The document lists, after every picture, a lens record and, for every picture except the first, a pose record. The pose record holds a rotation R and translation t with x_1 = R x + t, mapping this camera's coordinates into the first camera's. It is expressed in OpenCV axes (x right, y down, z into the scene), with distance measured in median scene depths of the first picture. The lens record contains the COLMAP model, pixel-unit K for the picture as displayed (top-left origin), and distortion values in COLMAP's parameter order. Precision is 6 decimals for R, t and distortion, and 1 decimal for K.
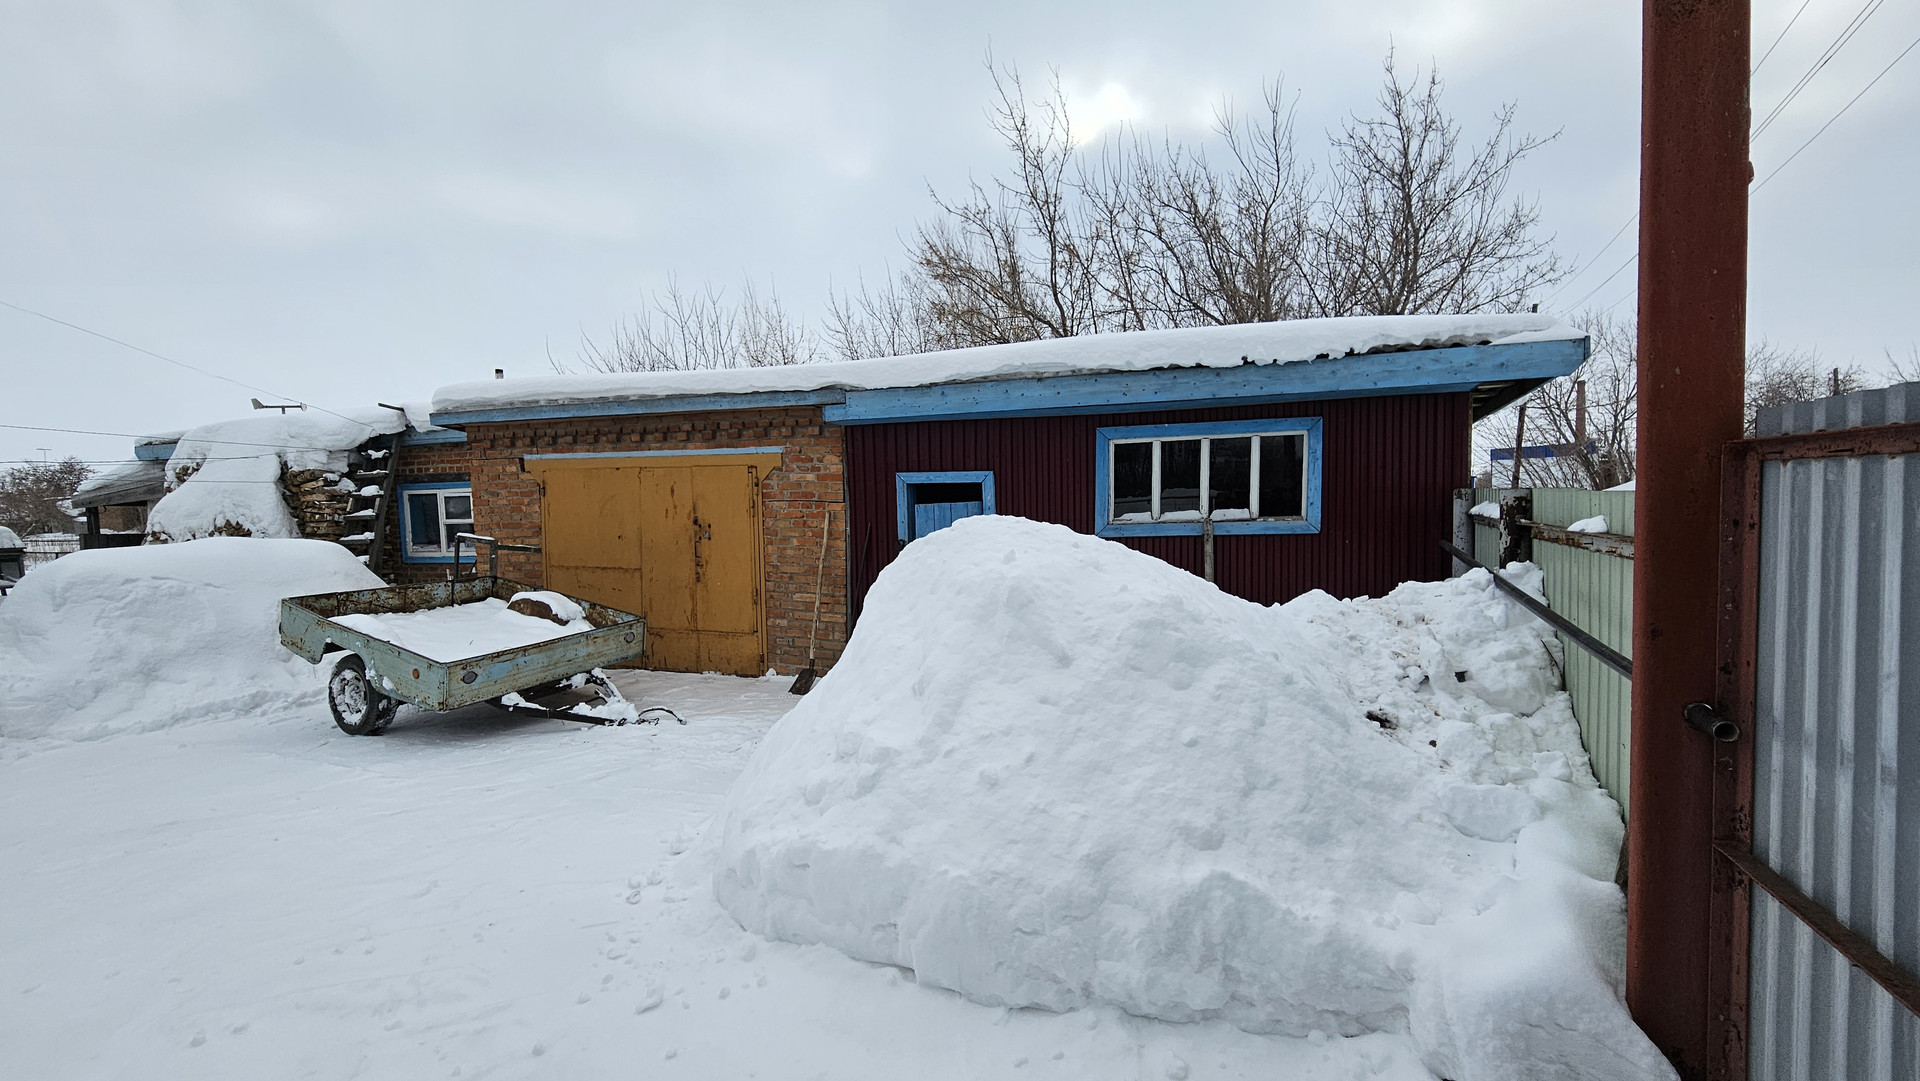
lens RADIAL K [[786.7, 0, 955.7], [0, 786.7, 551.7], [0, 0, 1]] dist [-0.003323, 0.000795]
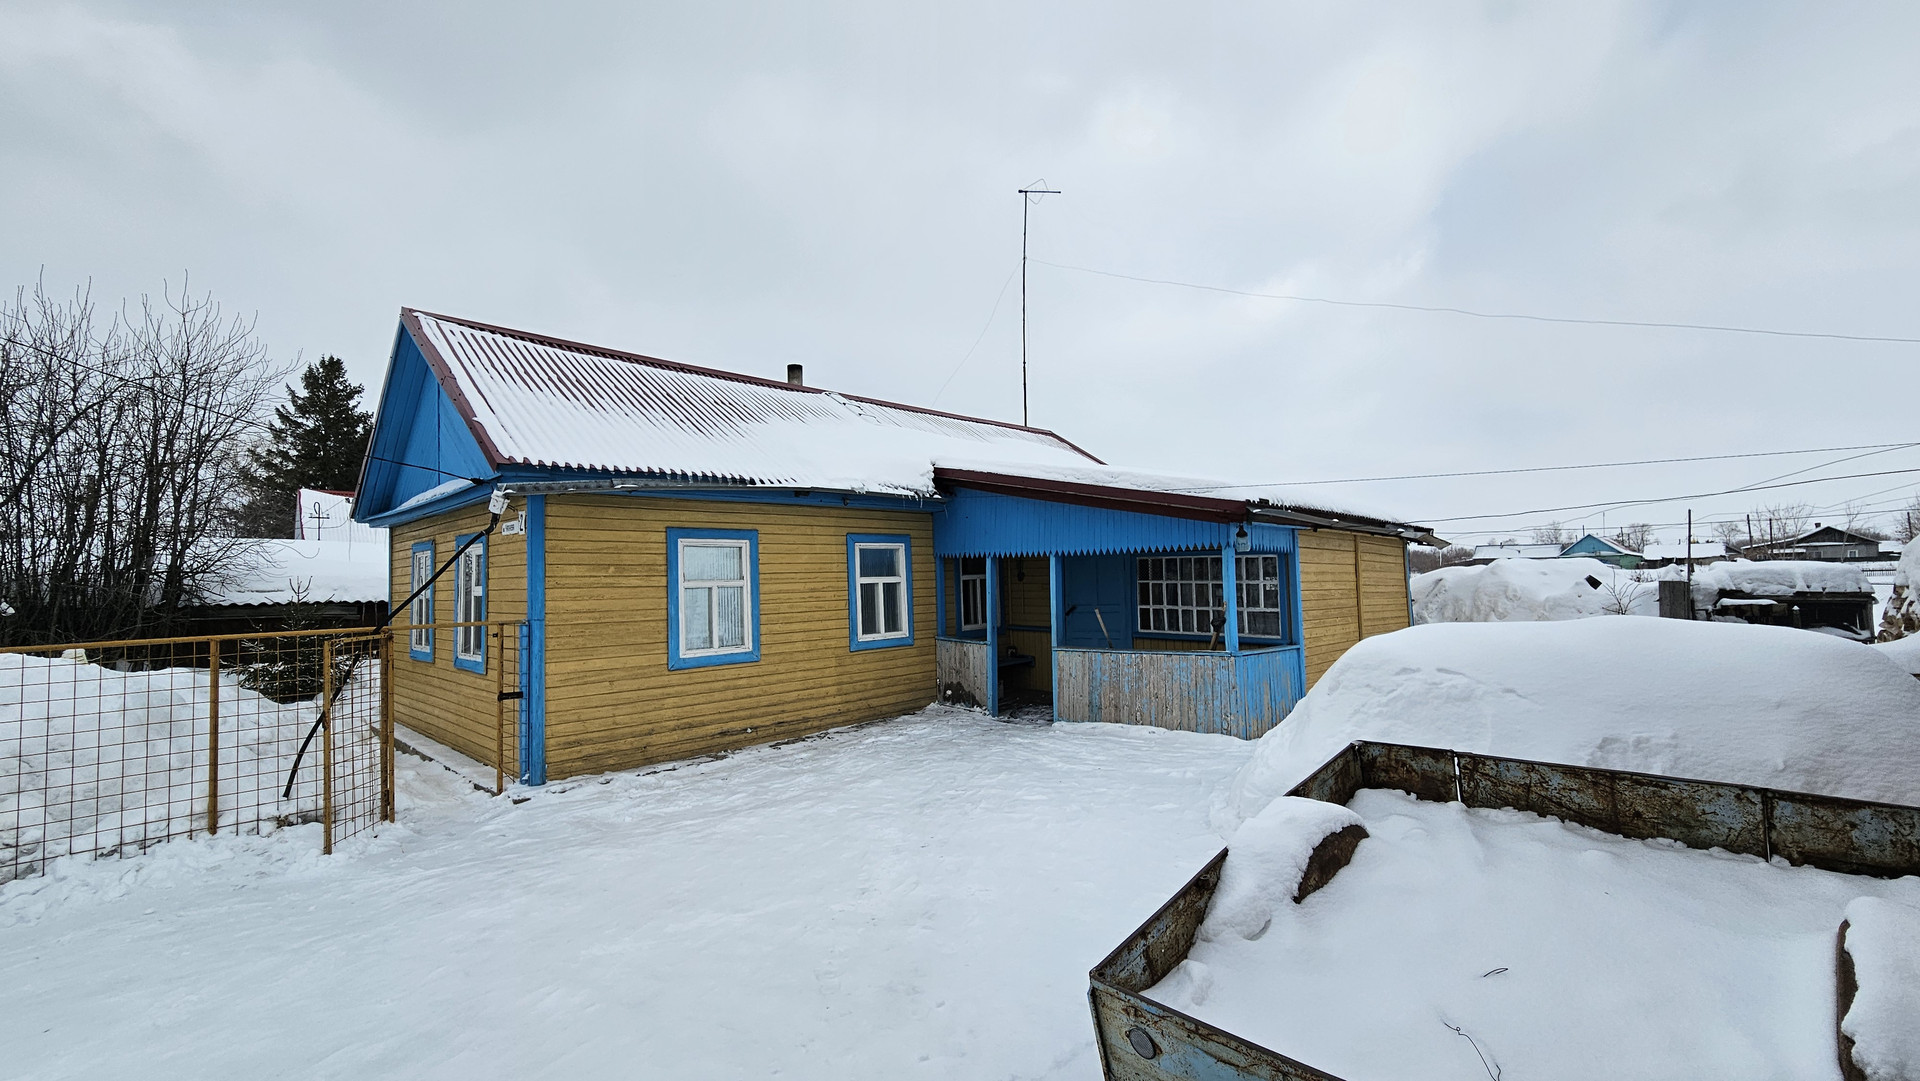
lens RADIAL K [[786.7, 0, 954.6], [0, 786.7, 542.4], [0, 0, 1]] dist [-0.003323, 0.000795]
pose [[-0.392868, -0.004500, -0.919584, -0.106120], [-0.018832, 0.999818, 0.003153, -0.050517], [0.919402, 0.018557, -0.392881, 0.548818]]
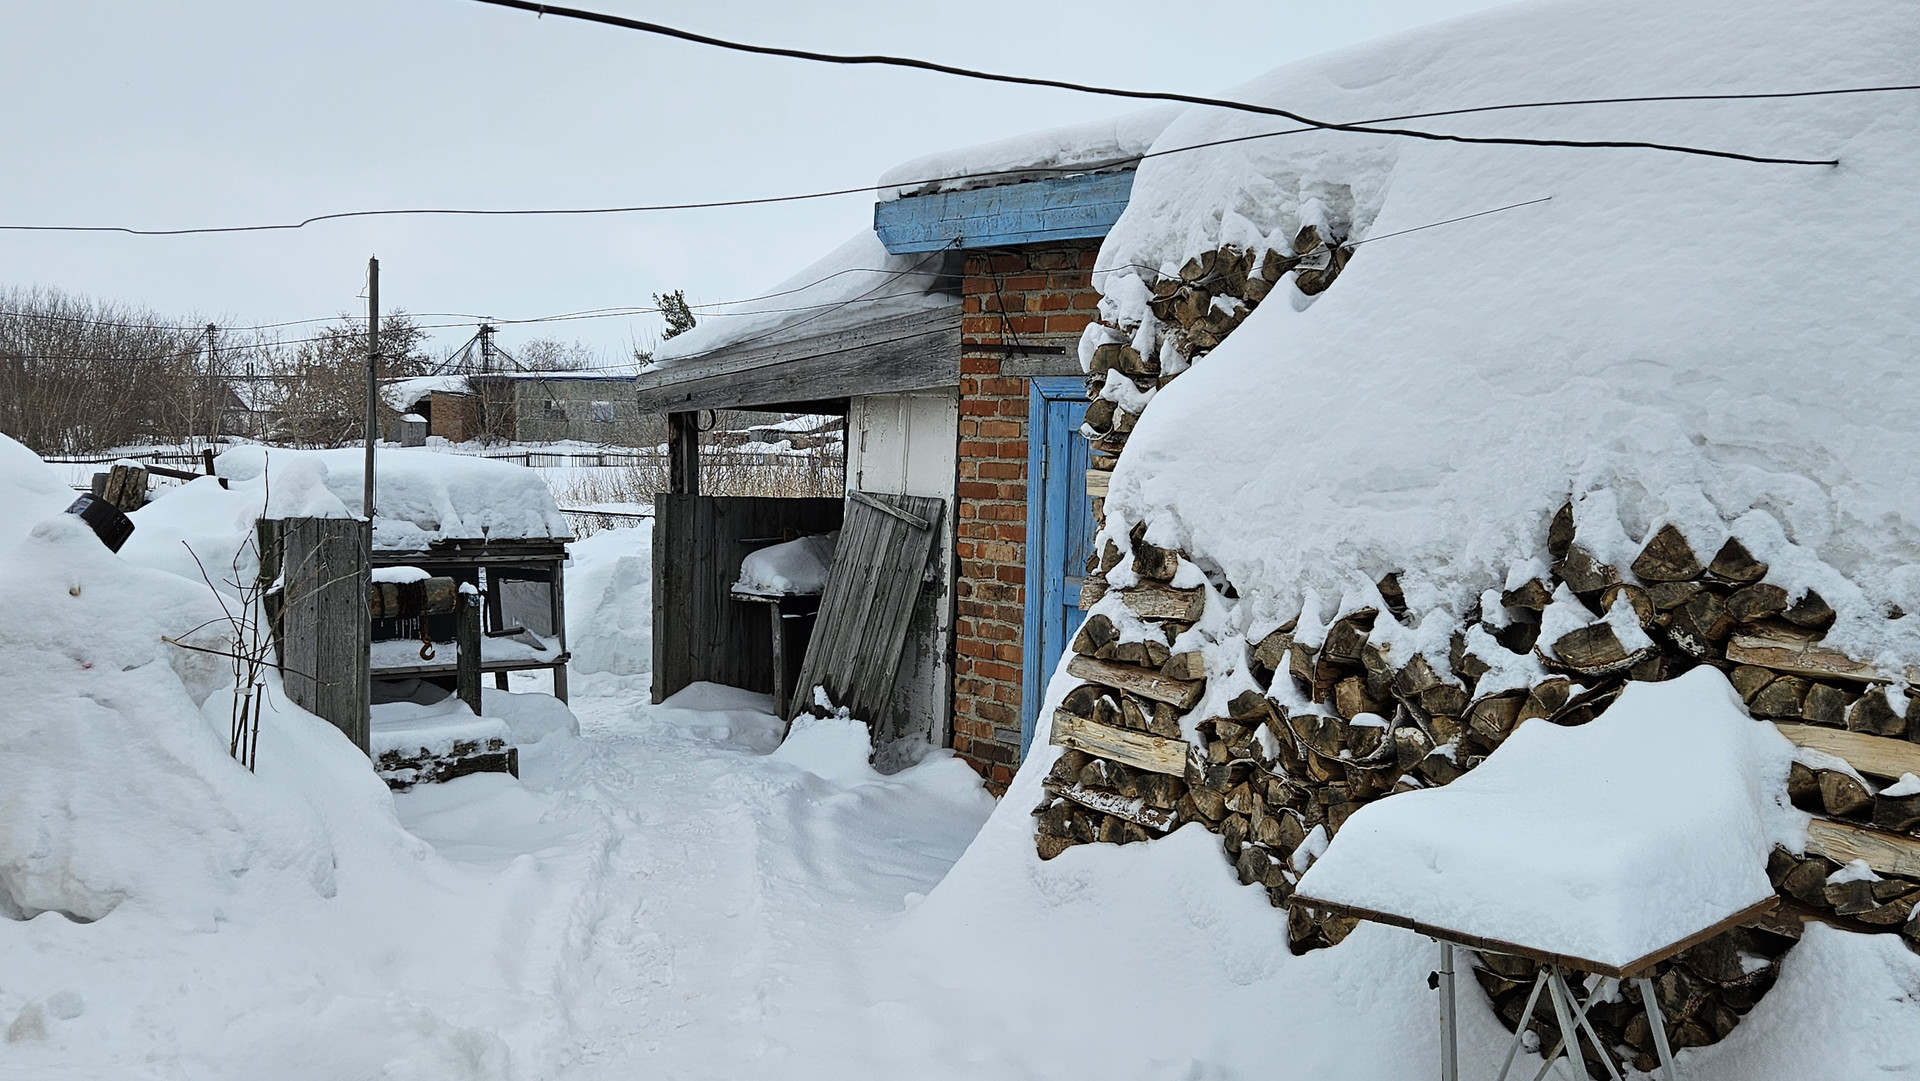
lens RADIAL K [[1765.6, 0, 950.2], [0, 1765.6, 560.8], [0, 0, 1]] dist [0.061201, 0.000000]
pose [[0.860791, 0.073289, -0.503655, -0.855968], [-0.067248, 0.997280, 0.030185, -0.034433], [0.504497, 0.007887, 0.863378, 0.576234]]
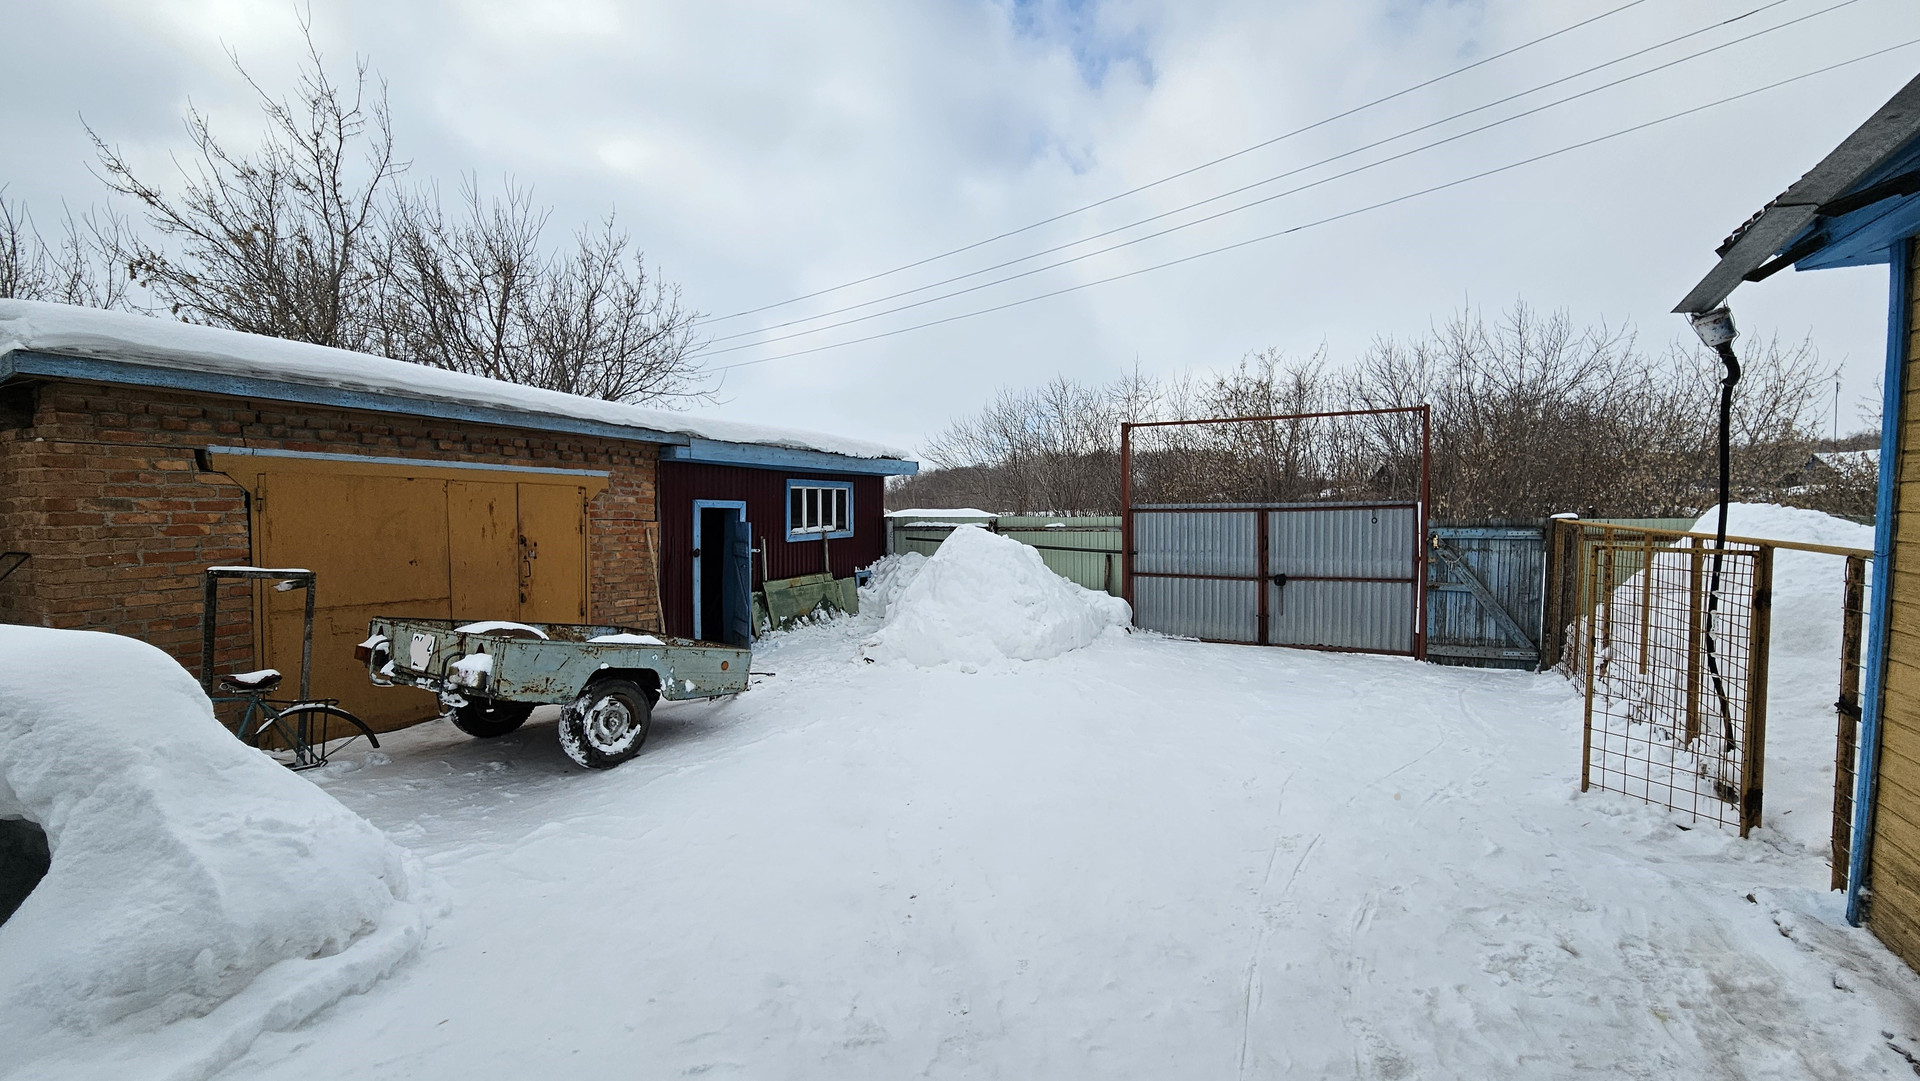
lens RADIAL K [[786.7, 0, 959.6], [0, 786.7, 552.0], [0, 0, 1]] dist [-0.003323, 0.000795]
pose [[0.121437, -0.031954, 0.992085, -0.907444], [0.070789, 0.997216, 0.023455, -0.006384], [-0.990072, 0.067380, 0.123361, 0.258638]]
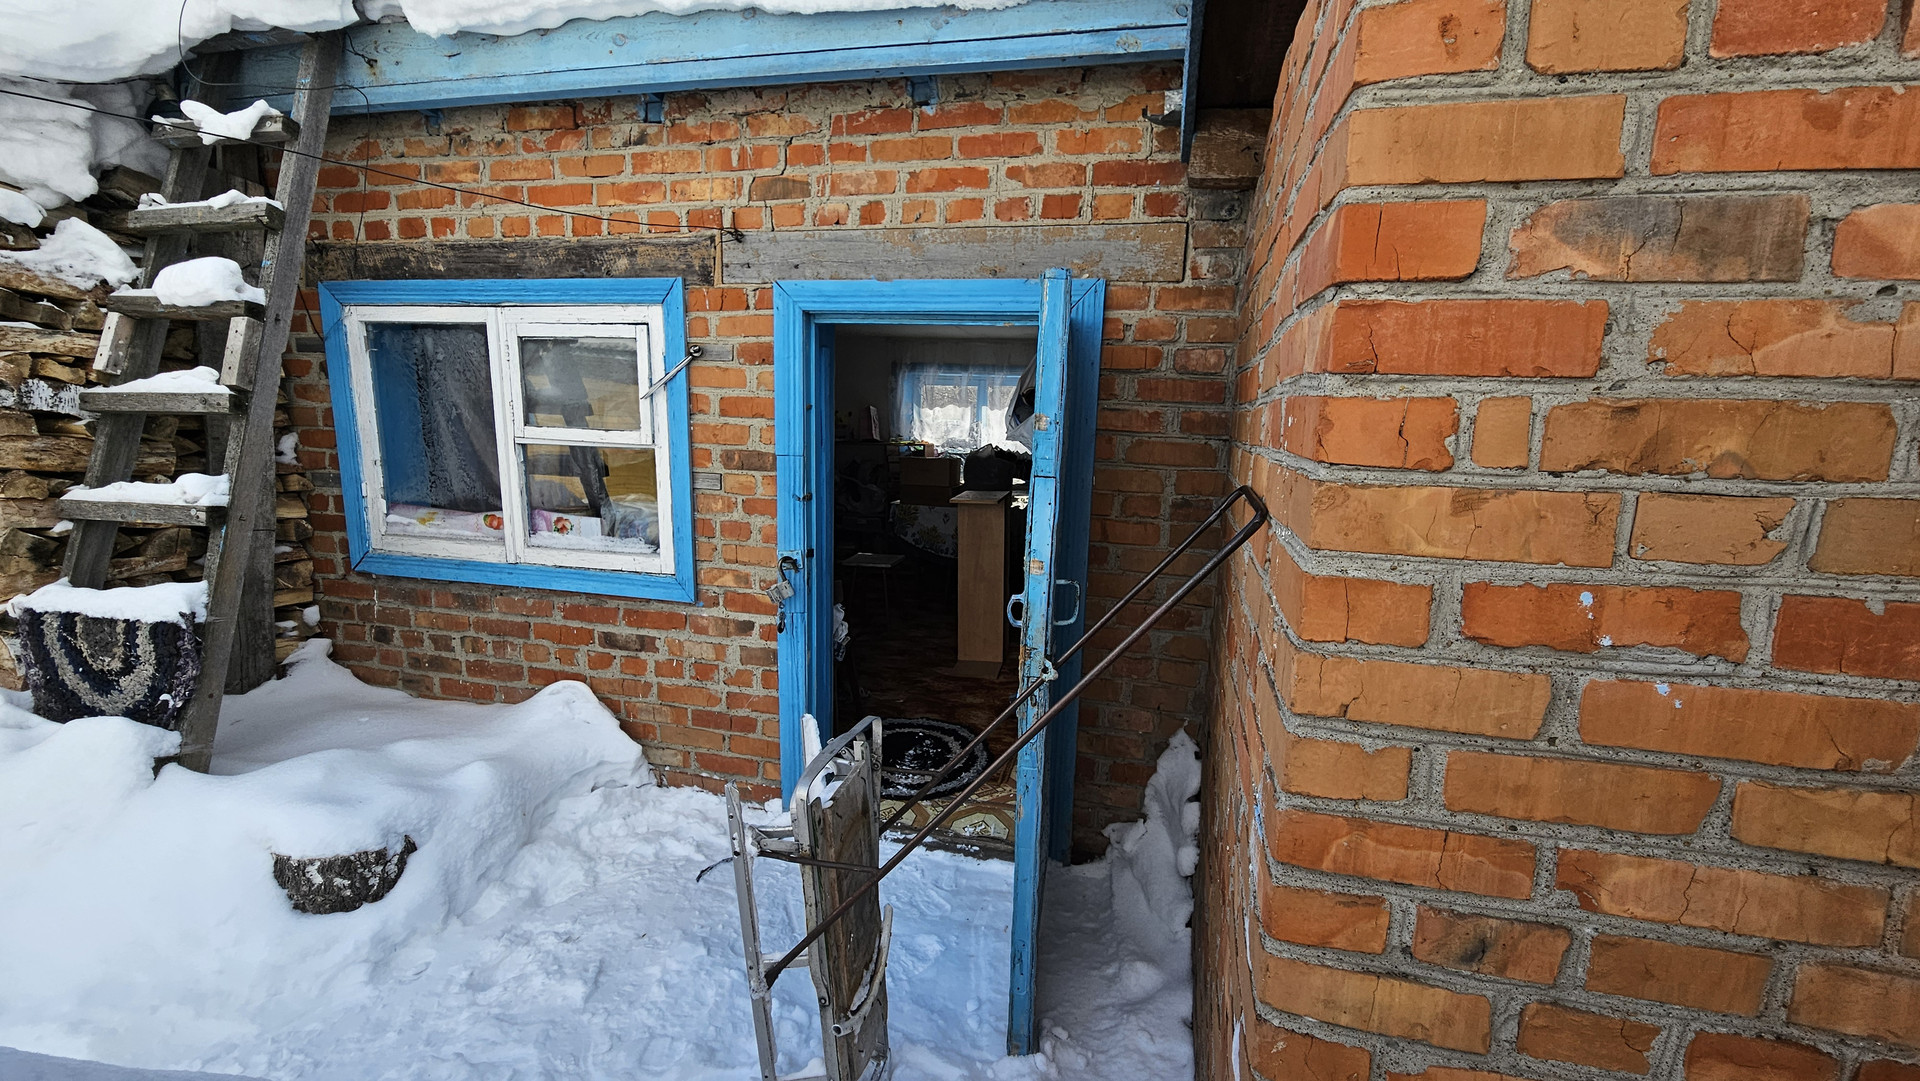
lens RADIAL K [[786.7, 0, 960.2], [0, 786.7, 551.5], [0, 0, 1]] dist [-0.003323, 0.000795]
pose [[0.995356, 0.040343, 0.087399, -0.557574], [-0.050102, 0.992386, 0.112514, -0.038615], [-0.082194, -0.116371, 0.989799, 0.767824]]
